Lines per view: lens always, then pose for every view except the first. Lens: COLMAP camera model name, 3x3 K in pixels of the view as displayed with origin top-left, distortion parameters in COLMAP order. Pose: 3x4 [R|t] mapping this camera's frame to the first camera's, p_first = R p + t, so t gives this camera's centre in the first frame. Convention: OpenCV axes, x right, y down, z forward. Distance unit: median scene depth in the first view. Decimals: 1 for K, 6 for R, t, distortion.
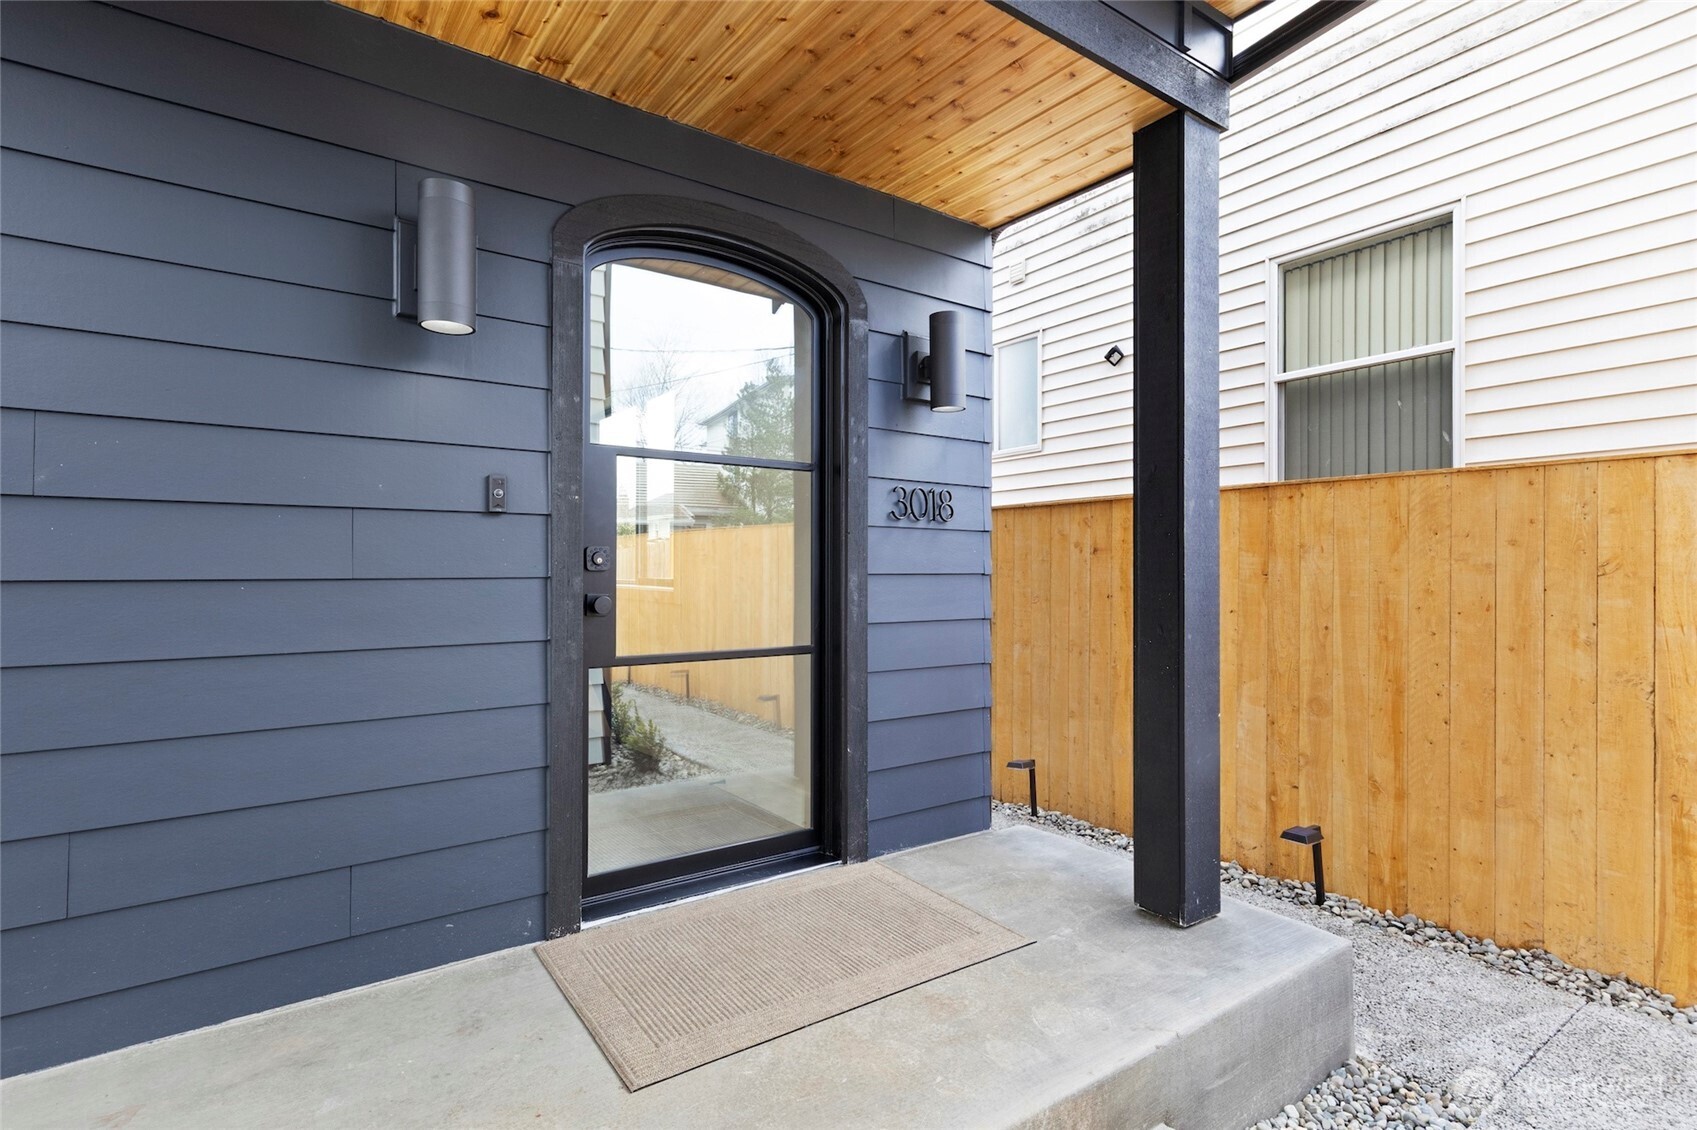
lens RADIAL K [[846.8, 0, 850.6], [0, 846.8, 572.9], [0, 0, 1]] dist [0.014182, -0.000316]
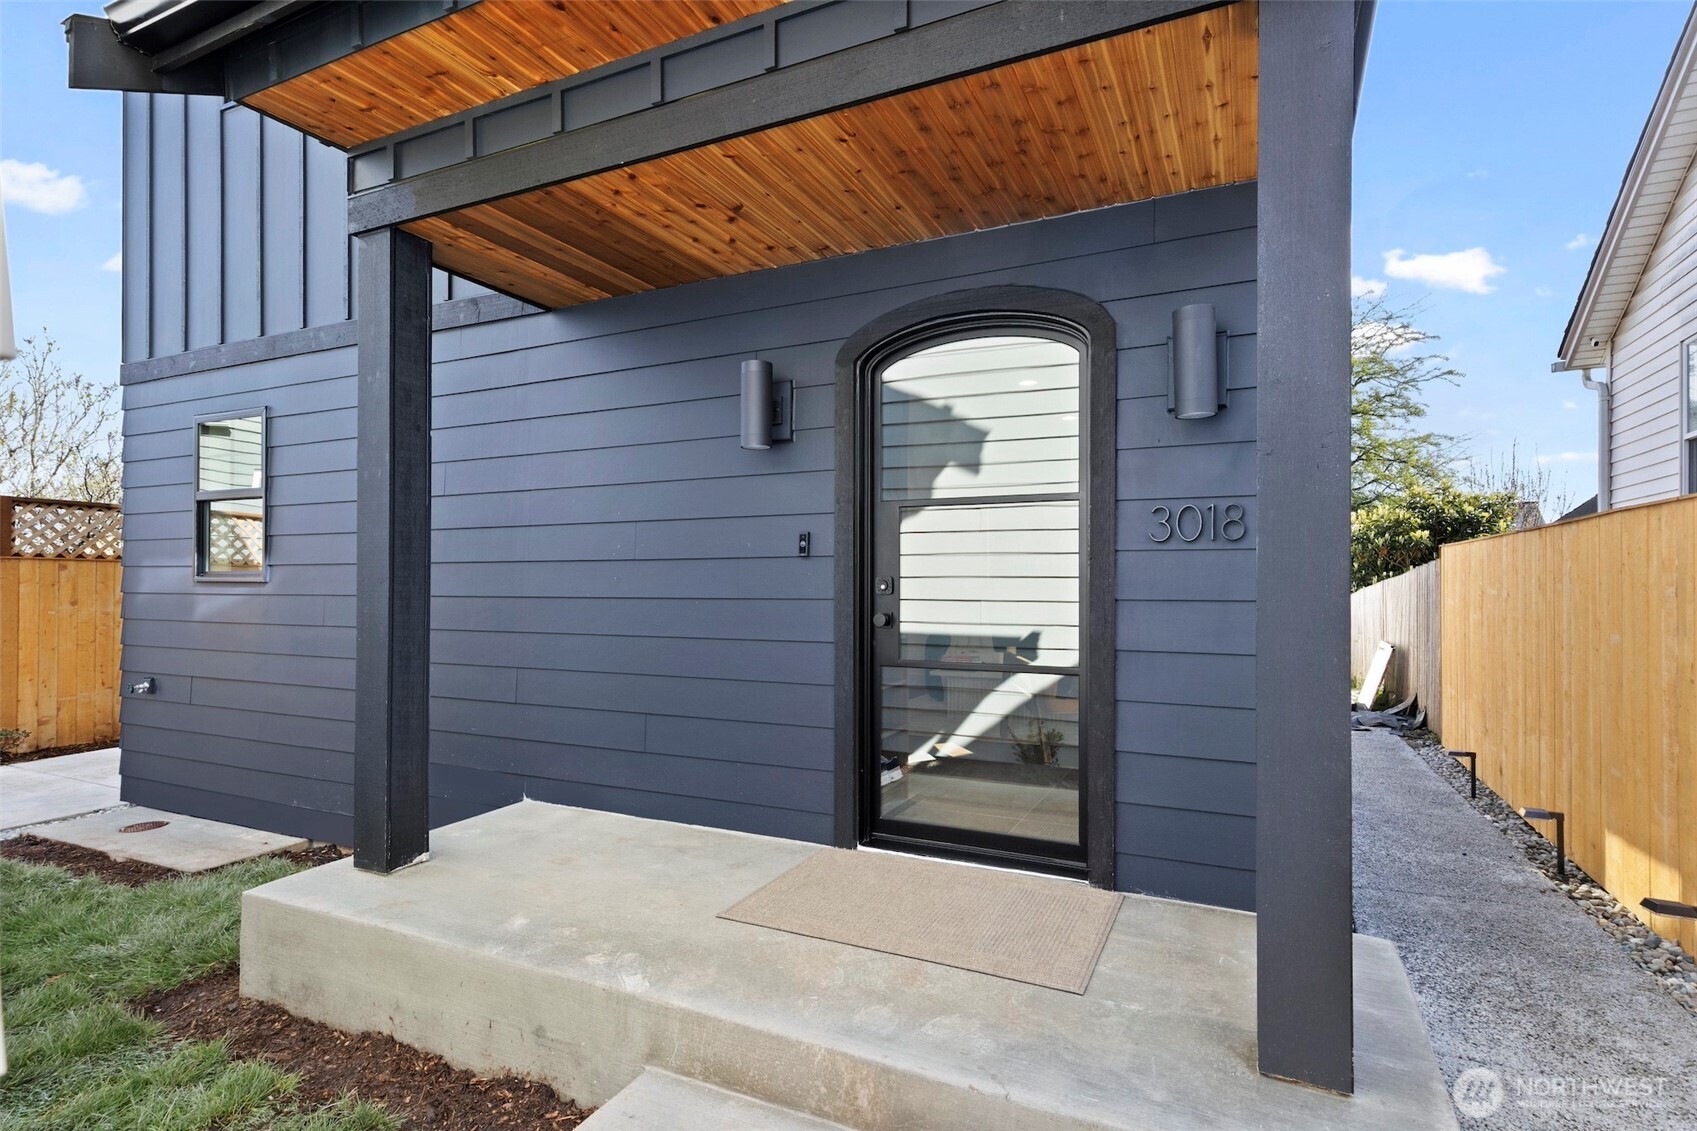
lens RADIAL K [[857.2, 0, 861.5], [0, 857.2, 591.3], [0, 0, 1]] dist [0.005935, -0.000548]
pose [[0.470265, 0.006793, -0.882499, 0.959036], [-0.006543, 0.999970, 0.004211, -0.012979], [0.882501, 0.003794, 0.470296, 0.348171]]
